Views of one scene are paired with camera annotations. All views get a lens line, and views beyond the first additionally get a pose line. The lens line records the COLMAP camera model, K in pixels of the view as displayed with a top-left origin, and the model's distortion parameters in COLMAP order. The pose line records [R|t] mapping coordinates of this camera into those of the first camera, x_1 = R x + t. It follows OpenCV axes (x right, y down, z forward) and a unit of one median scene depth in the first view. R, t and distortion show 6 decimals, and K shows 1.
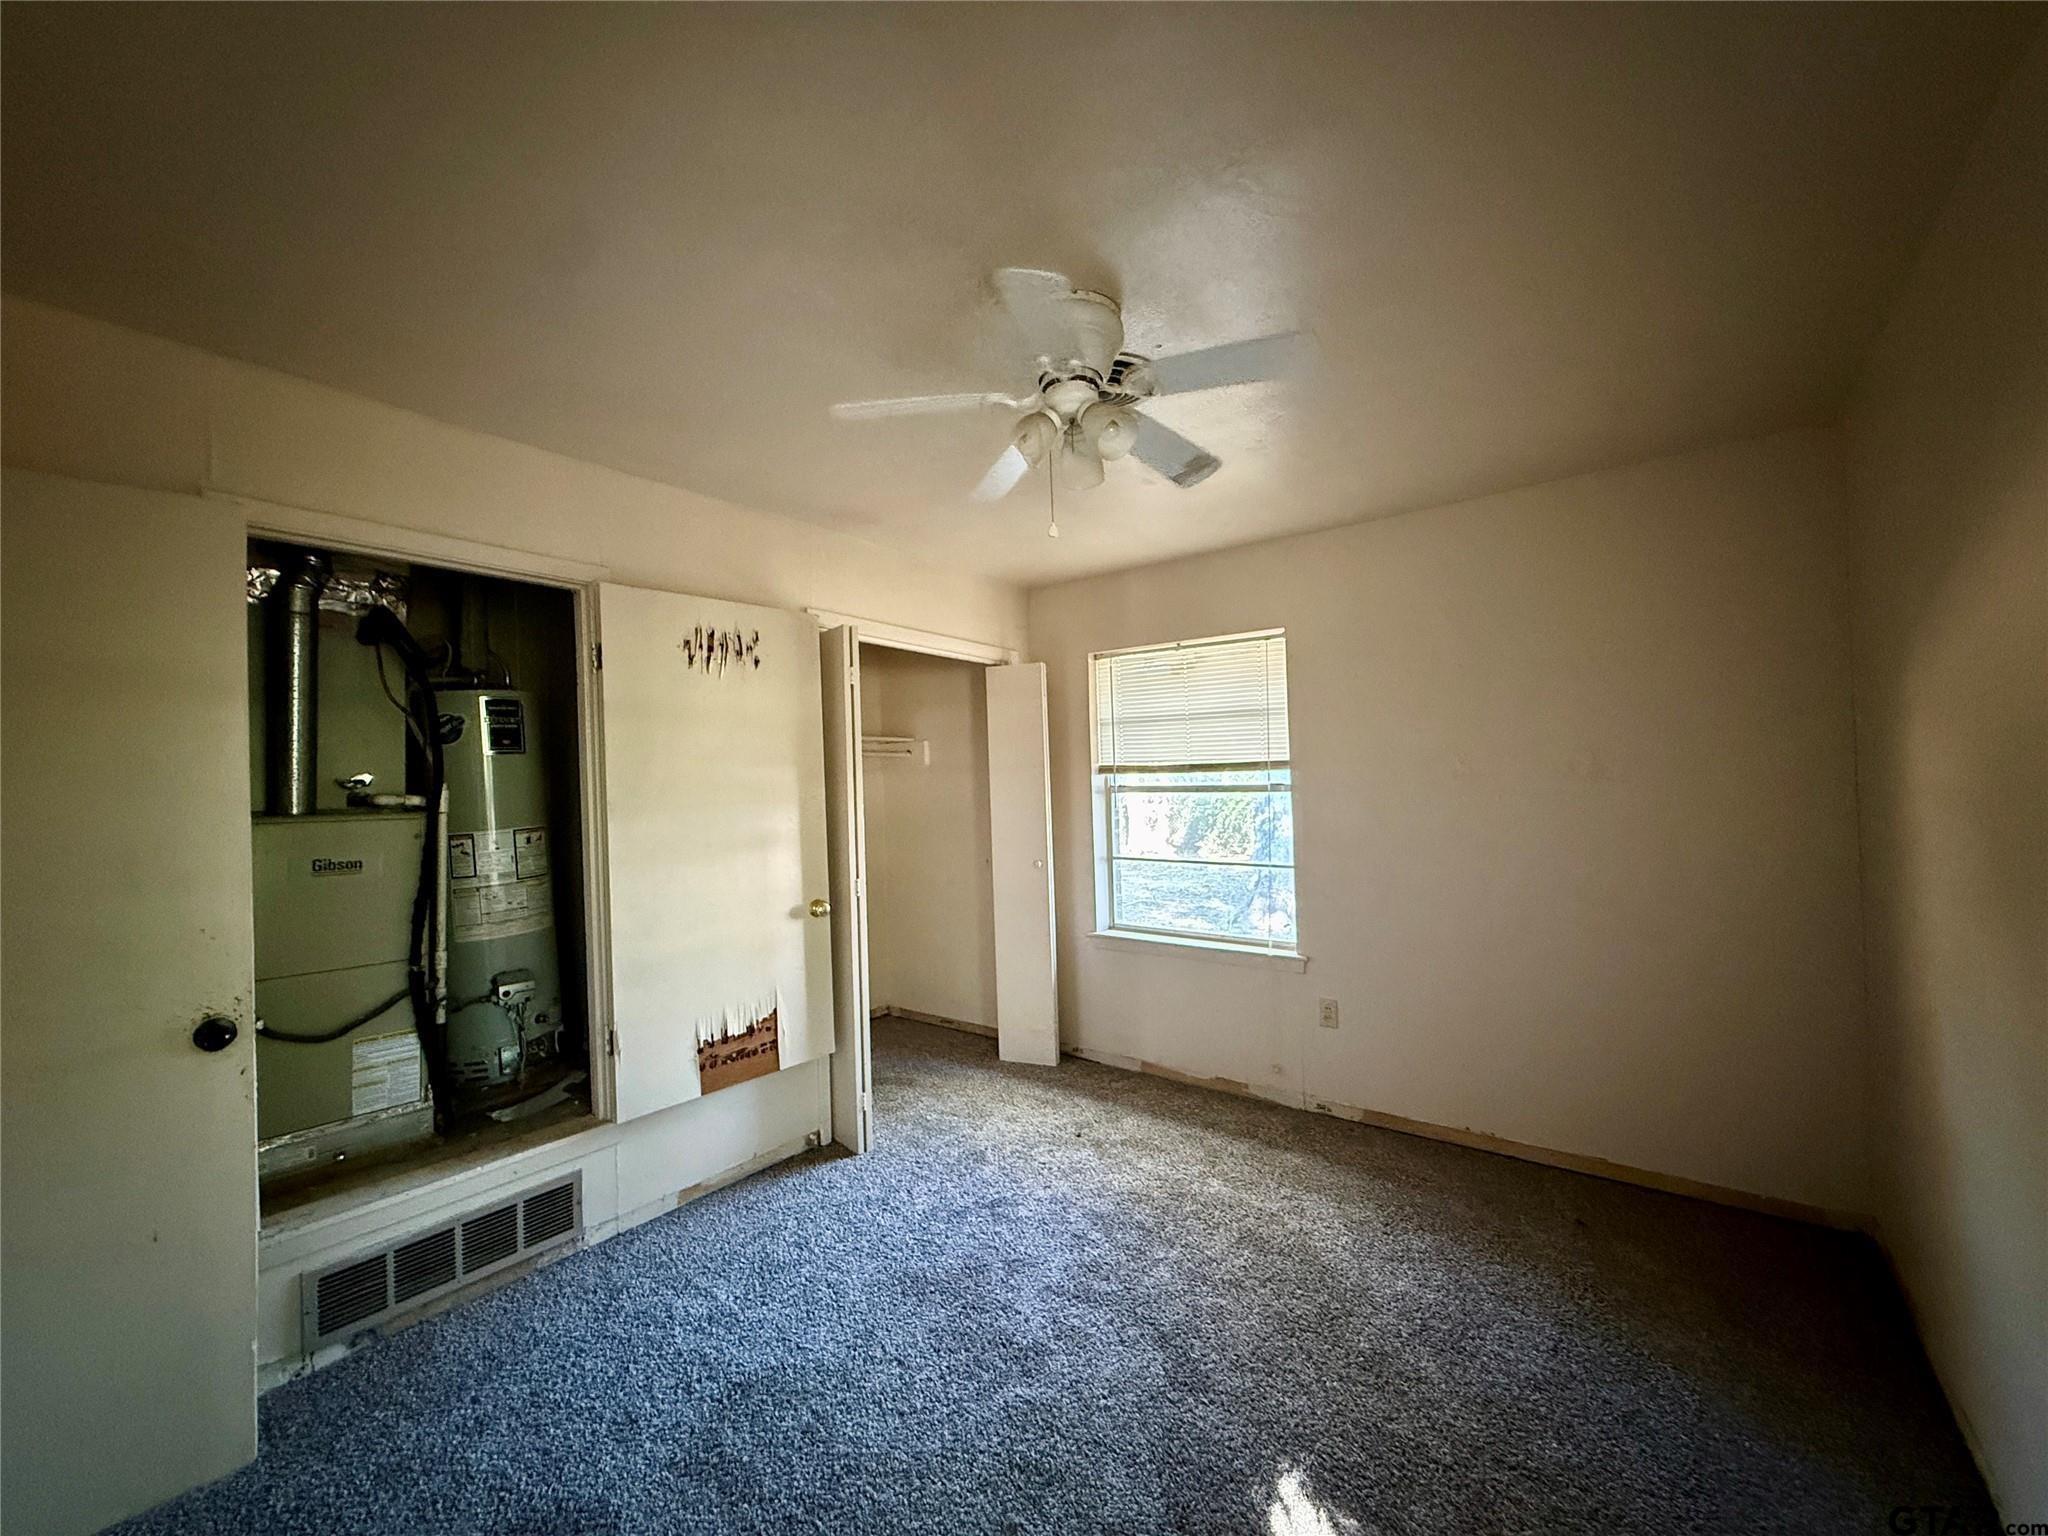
lens RADIAL K [[818.0, 0, 1023.8], [0, 818.0, 774.1], [0, 0, 1]] dist [-0.001150, 0.000238]
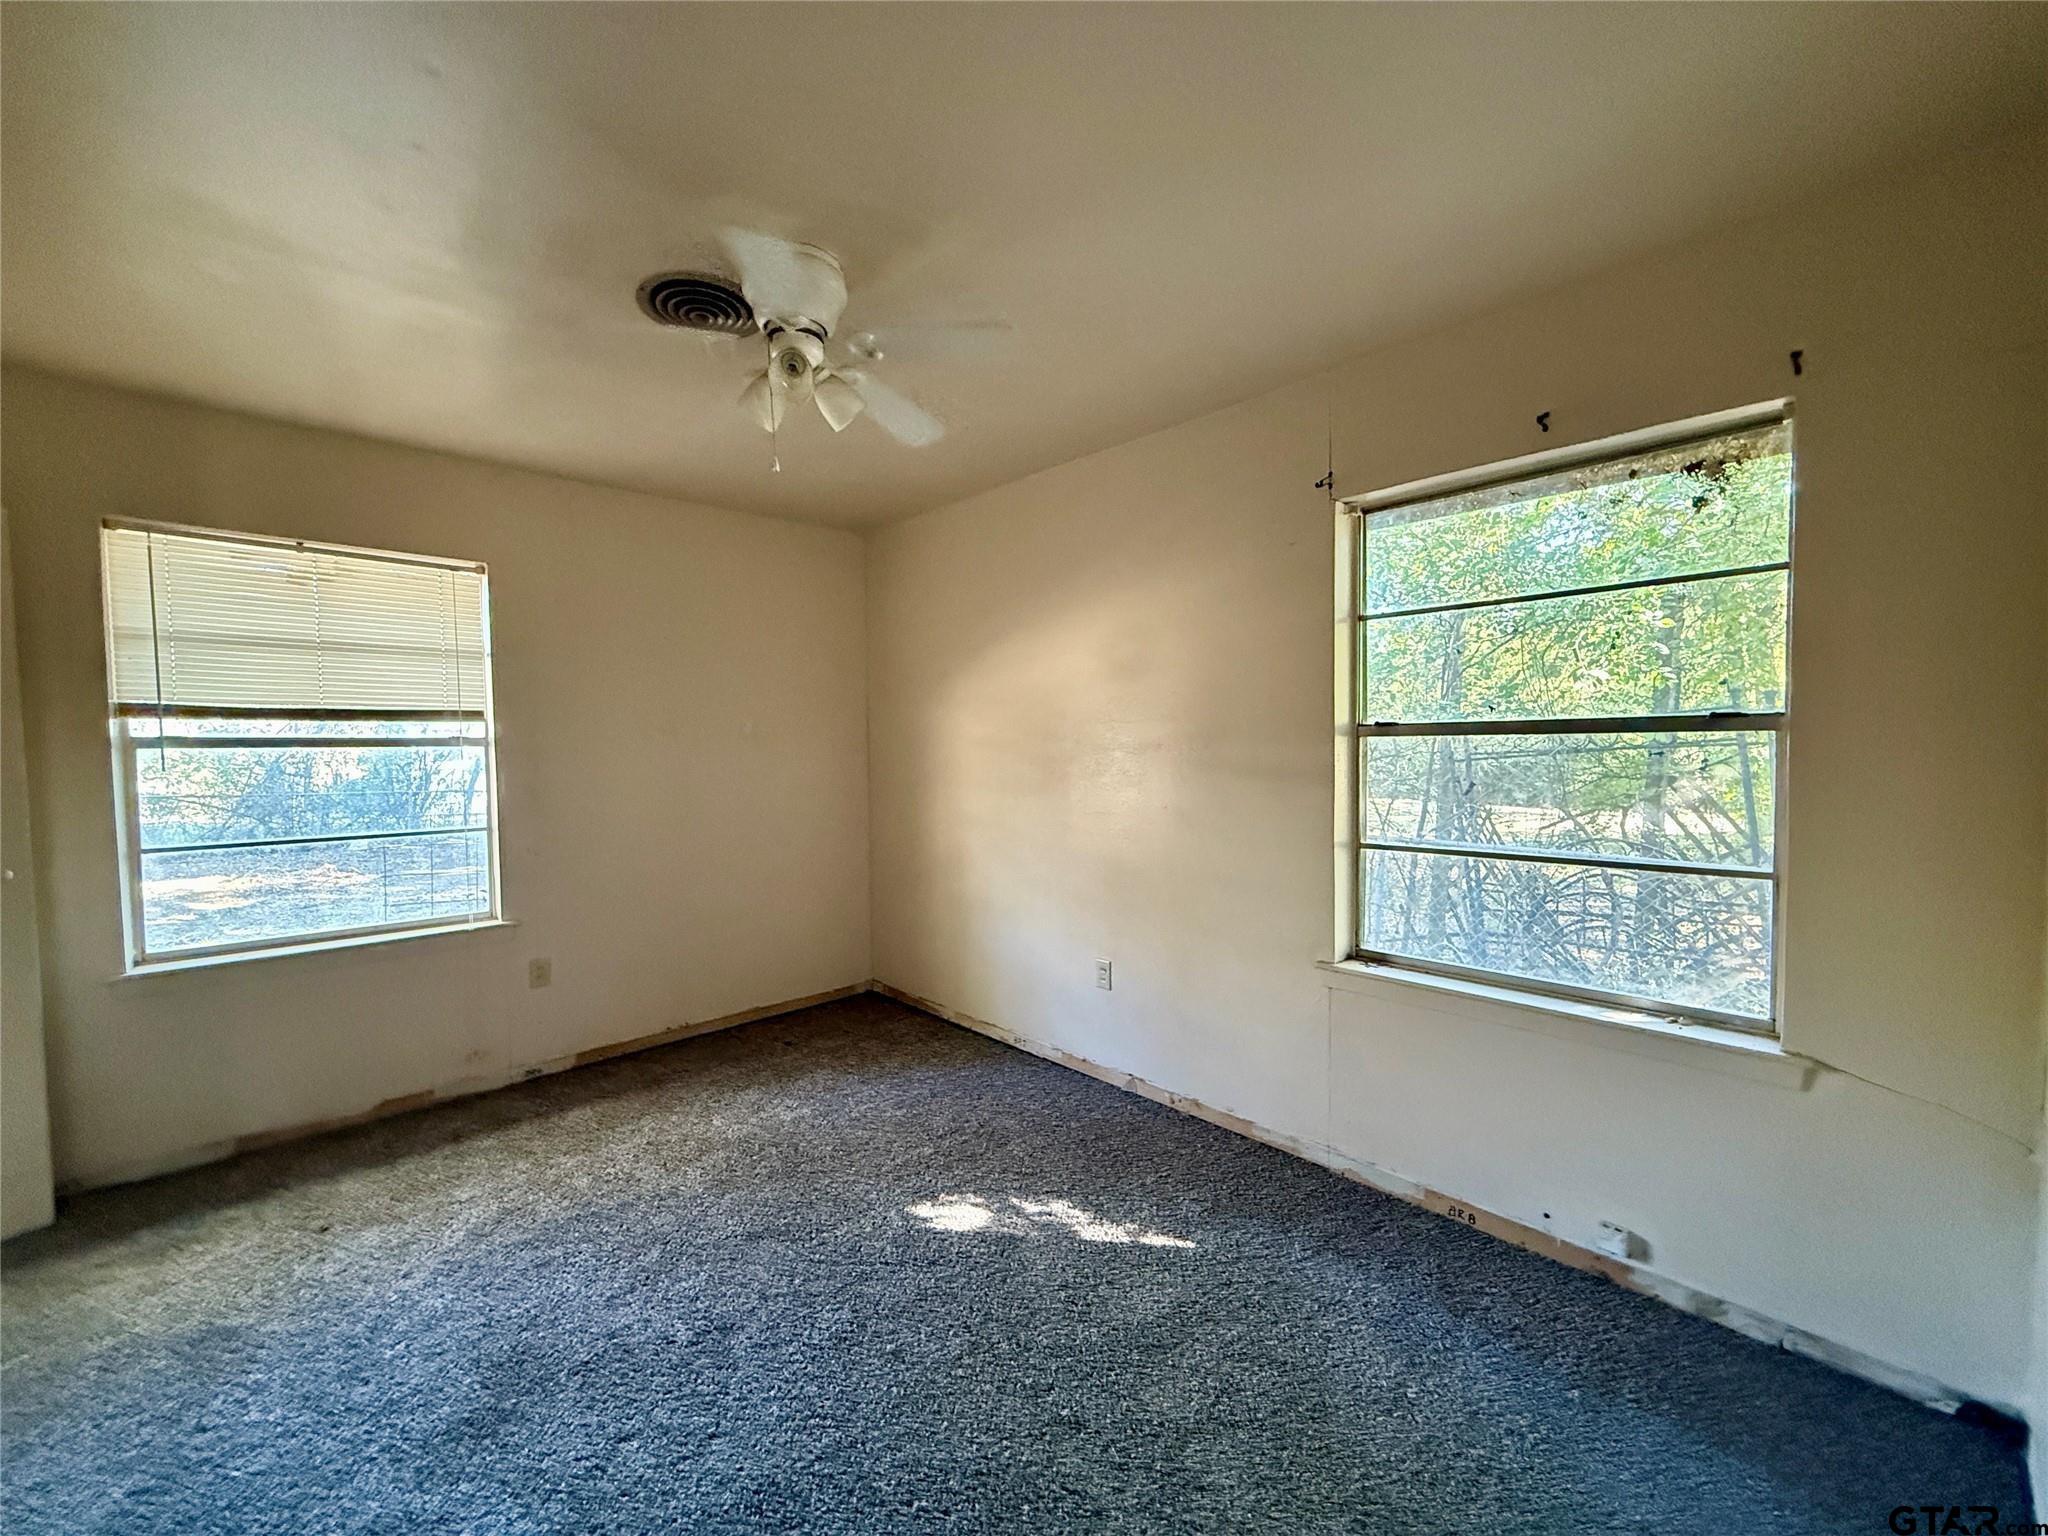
lens RADIAL K [[818.0, 0, 1024.5], [0, 818.0, 764.7], [0, 0, 1]] dist [-0.001150, 0.000238]
pose [[0.142139, -0.011950, 0.989775, -0.486943], [-0.009537, 0.999864, 0.013442, 0.024719], [-0.989801, -0.011350, 0.142005, 0.279585]]
